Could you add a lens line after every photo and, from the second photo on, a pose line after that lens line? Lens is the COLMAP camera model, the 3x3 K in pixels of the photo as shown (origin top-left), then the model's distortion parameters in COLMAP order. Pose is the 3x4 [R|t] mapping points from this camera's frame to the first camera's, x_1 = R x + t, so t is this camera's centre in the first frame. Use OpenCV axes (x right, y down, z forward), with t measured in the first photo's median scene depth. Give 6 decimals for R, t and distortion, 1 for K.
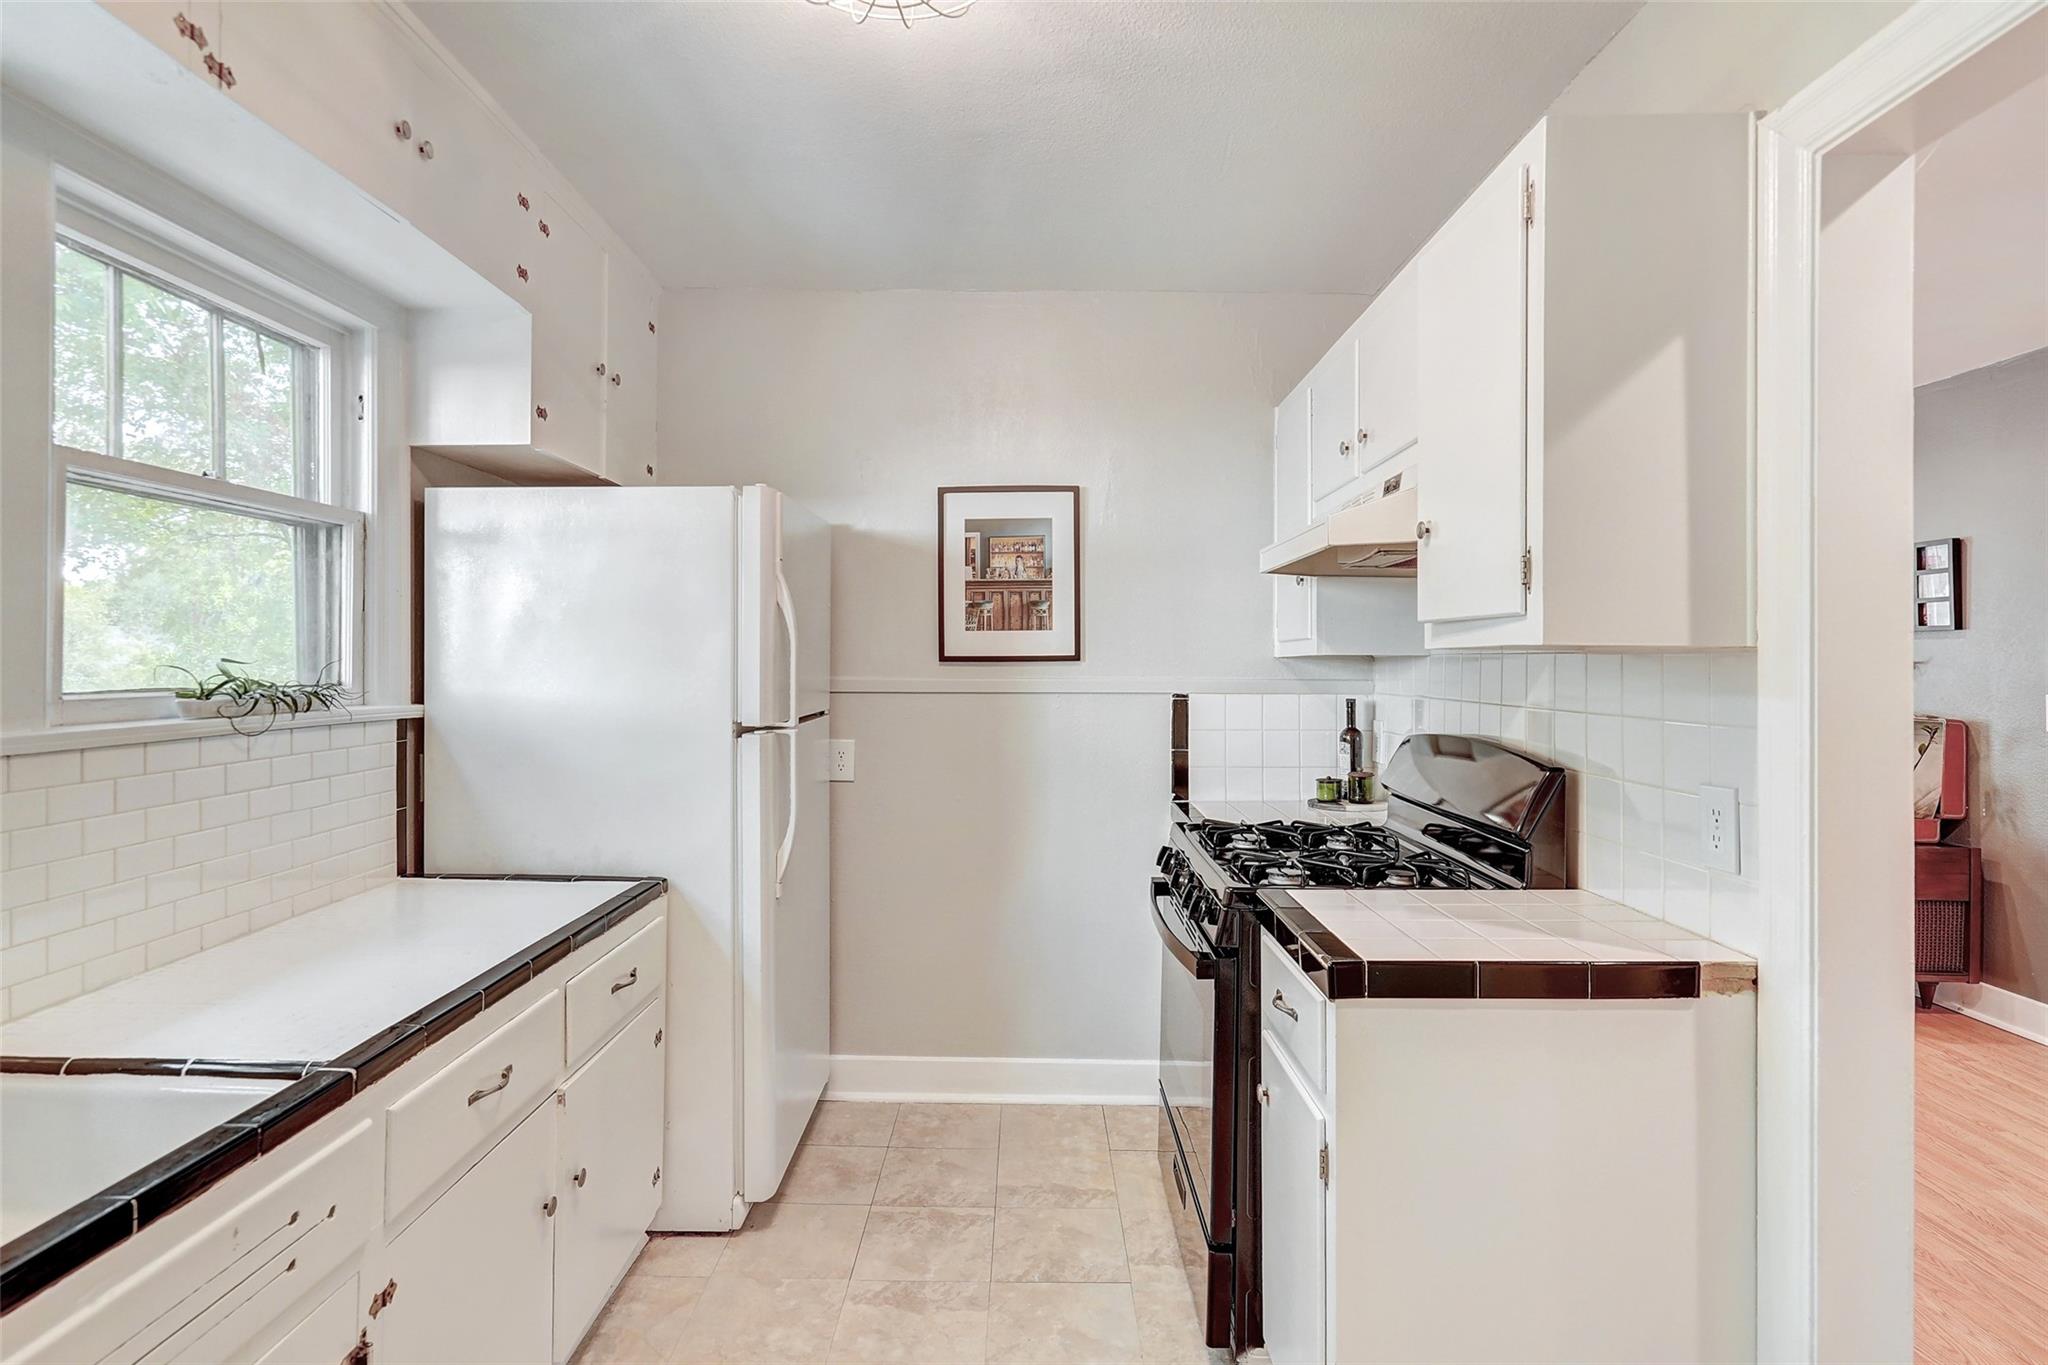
lens RADIAL K [[1030.9, 0, 997.5], [0, 1030.9, 656.8], [0, 0, 1]] dist [0.004842, 0.003032]
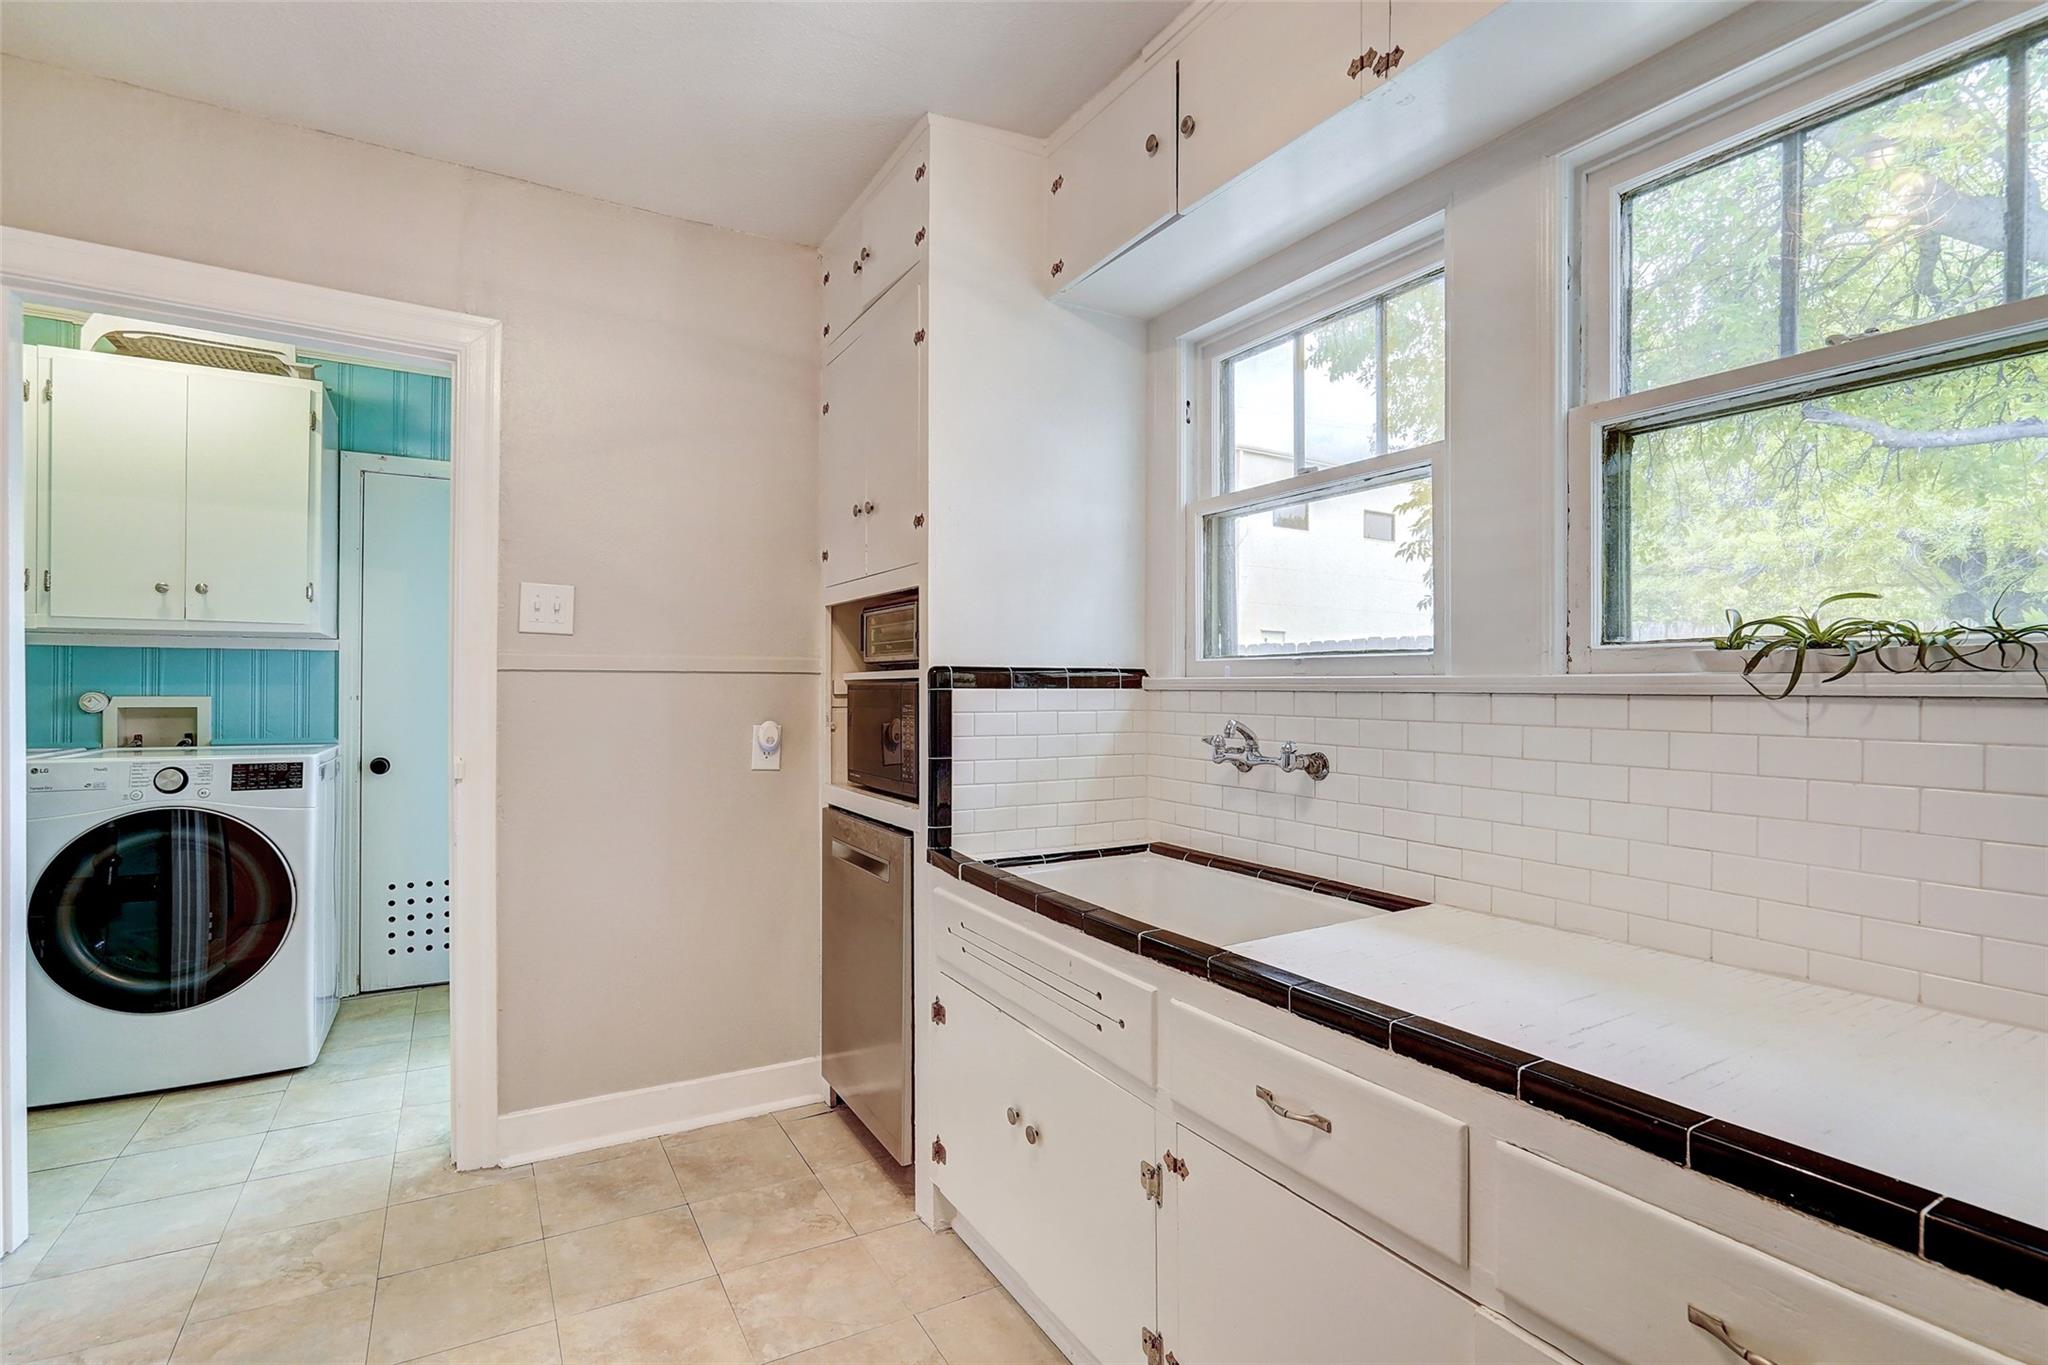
lens RADIAL K [[973.7, 0, 1017.8], [0, 973.7, 677.5], [0, 0, 1]] dist [-0.010781, 0.002813]
pose [[-0.848823, -0.006298, -0.528639, 0.065774], [-0.002655, 0.999967, -0.007651, 0.052373], [0.528670, -0.005090, -0.848812, 1.005516]]
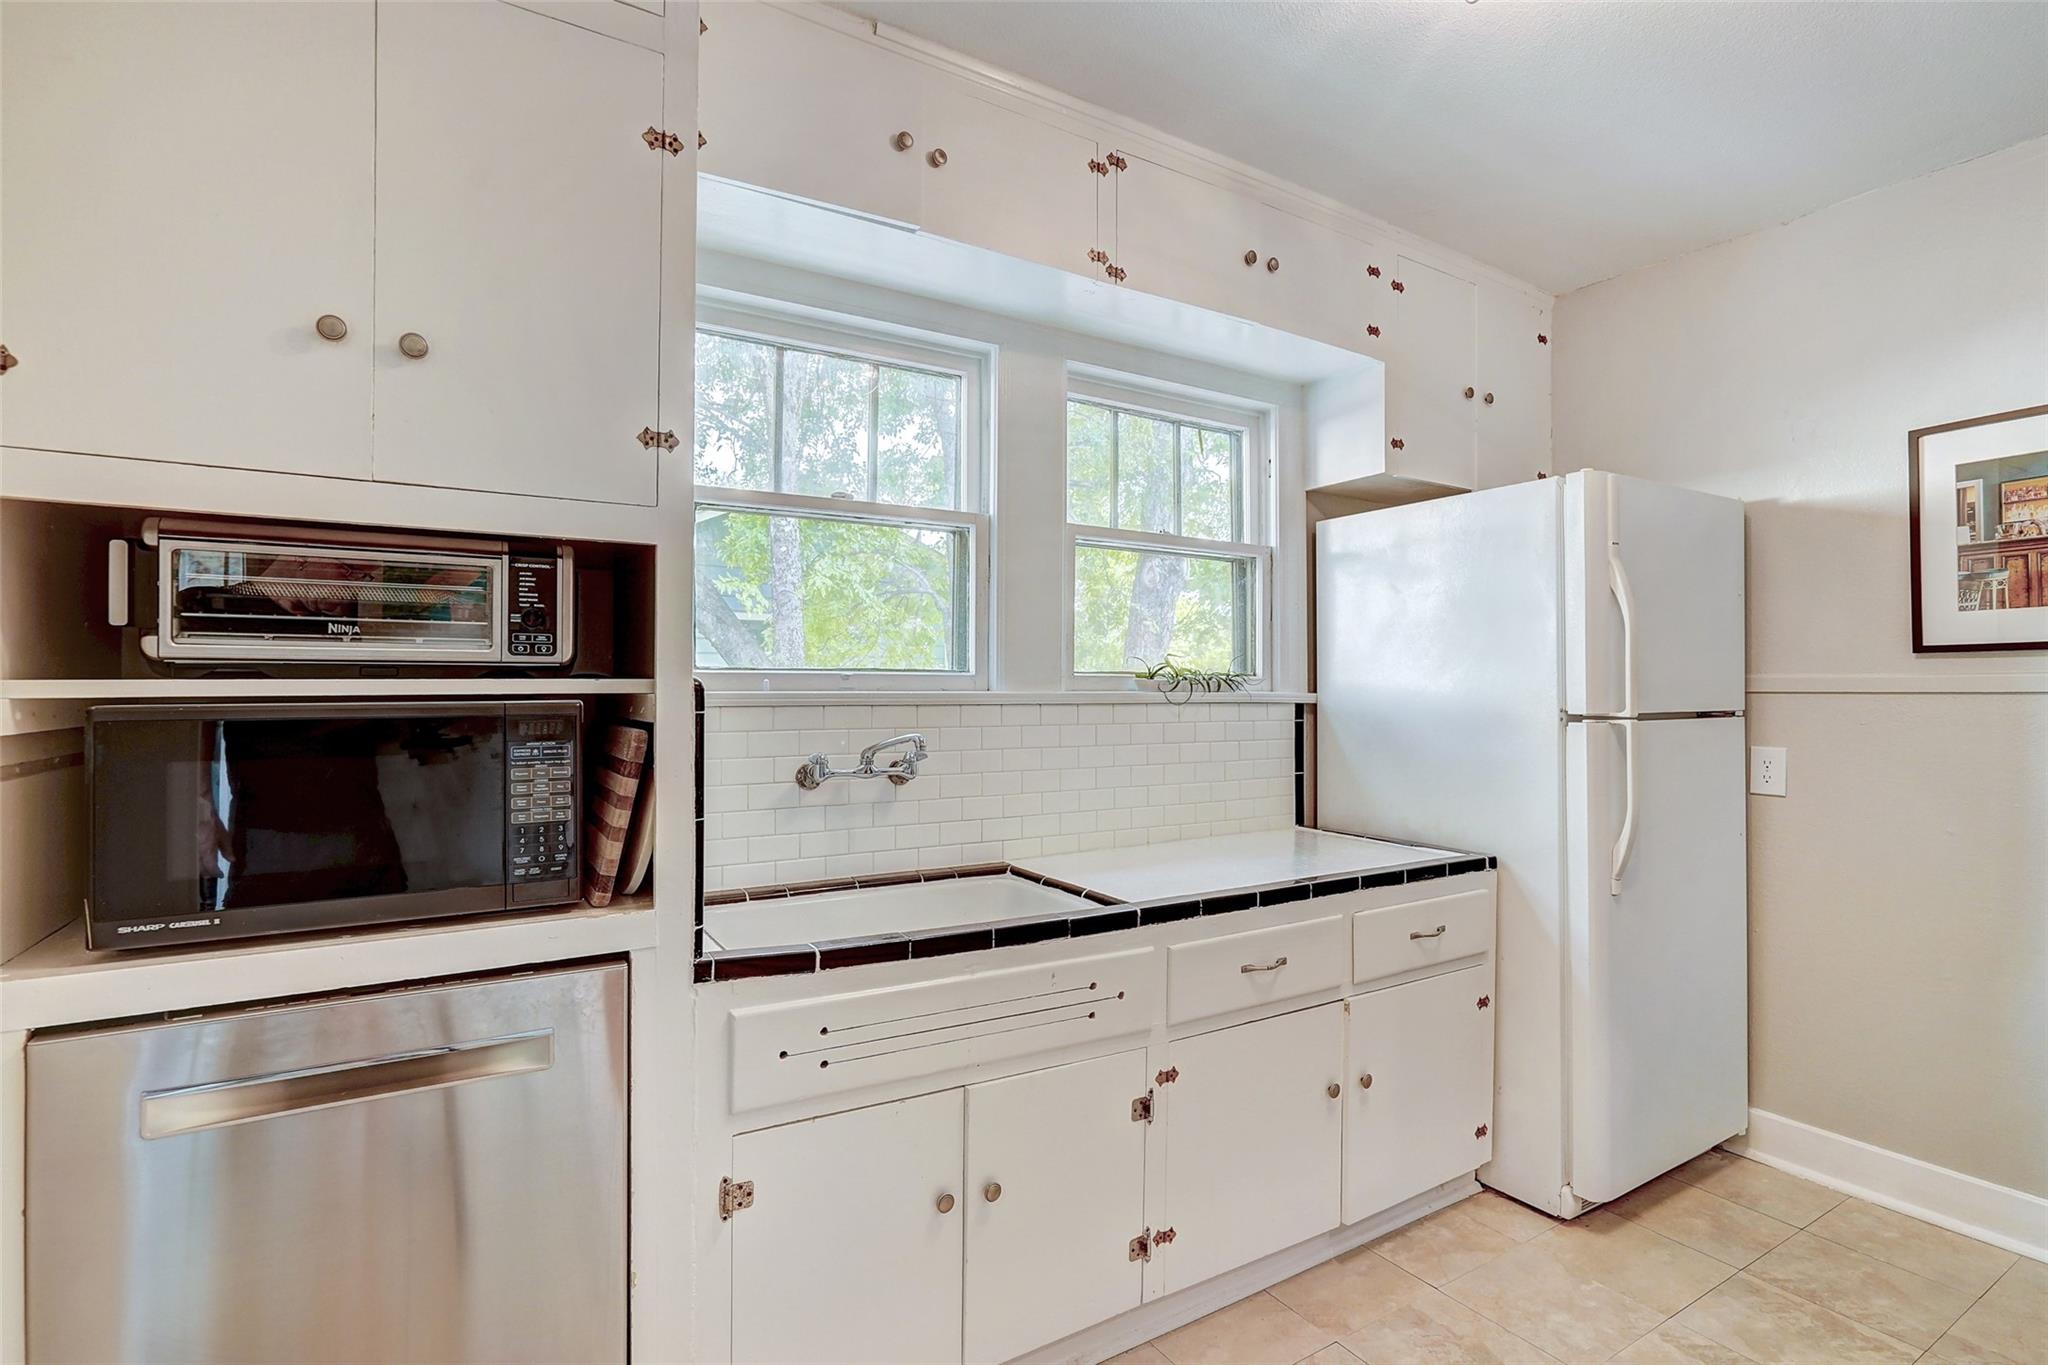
lens RADIAL K [[973.7, 0, 1024.4], [0, 973.7, 674.0], [0, 0, 1]] dist [-0.010781, 0.002813]
pose [[0.552067, -0.014697, -0.833670, 0.243250], [0.000441, 0.999850, -0.017334, 0.044140], [0.833800, 0.009202, 0.551991, 0.043516]]
